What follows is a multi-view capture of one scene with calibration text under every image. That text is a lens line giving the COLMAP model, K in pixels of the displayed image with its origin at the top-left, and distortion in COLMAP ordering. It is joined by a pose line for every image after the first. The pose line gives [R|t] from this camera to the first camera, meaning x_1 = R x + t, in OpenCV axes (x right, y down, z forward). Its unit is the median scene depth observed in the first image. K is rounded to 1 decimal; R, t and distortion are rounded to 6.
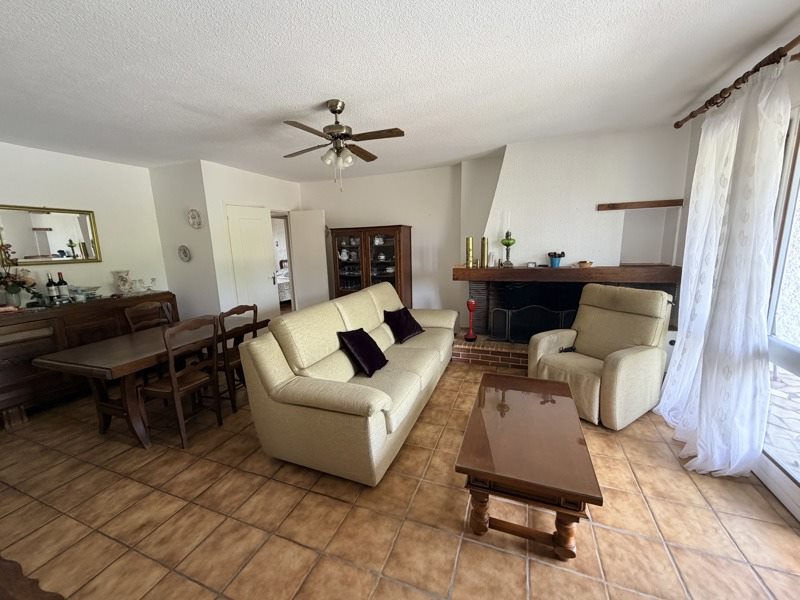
lens RADIAL K [[321.4, 0, 397.4], [0, 321.4, 302.9], [0, 0, 1]] dist [-0.000006, 0.000251]
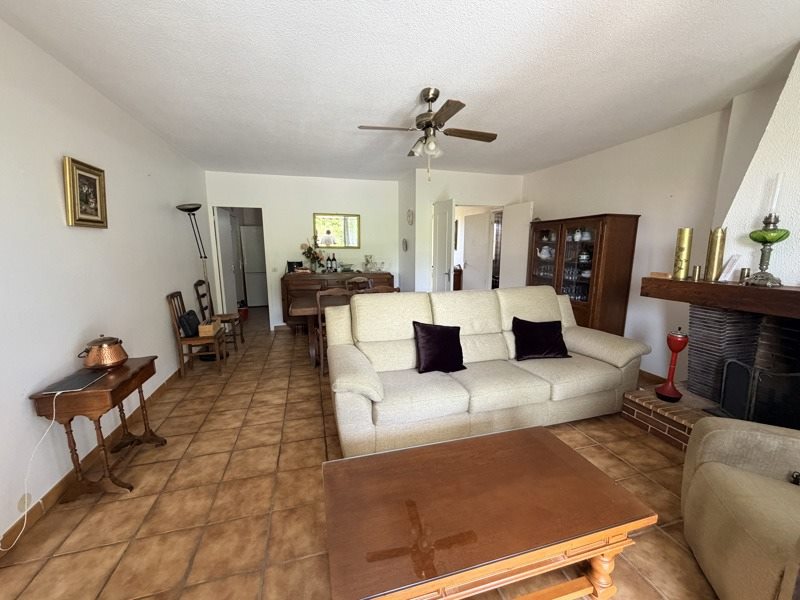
lens RADIAL K [[321.4, 0, 397.4], [0, 321.4, 302.9], [0, 0, 1]] dist [-0.000006, 0.000251]
pose [[0.597670, 0.166031, -0.784362, 0.419533], [-0.166580, 0.982689, 0.081081, -0.029160], [0.784246, 0.082199, 0.614981, 0.240162]]
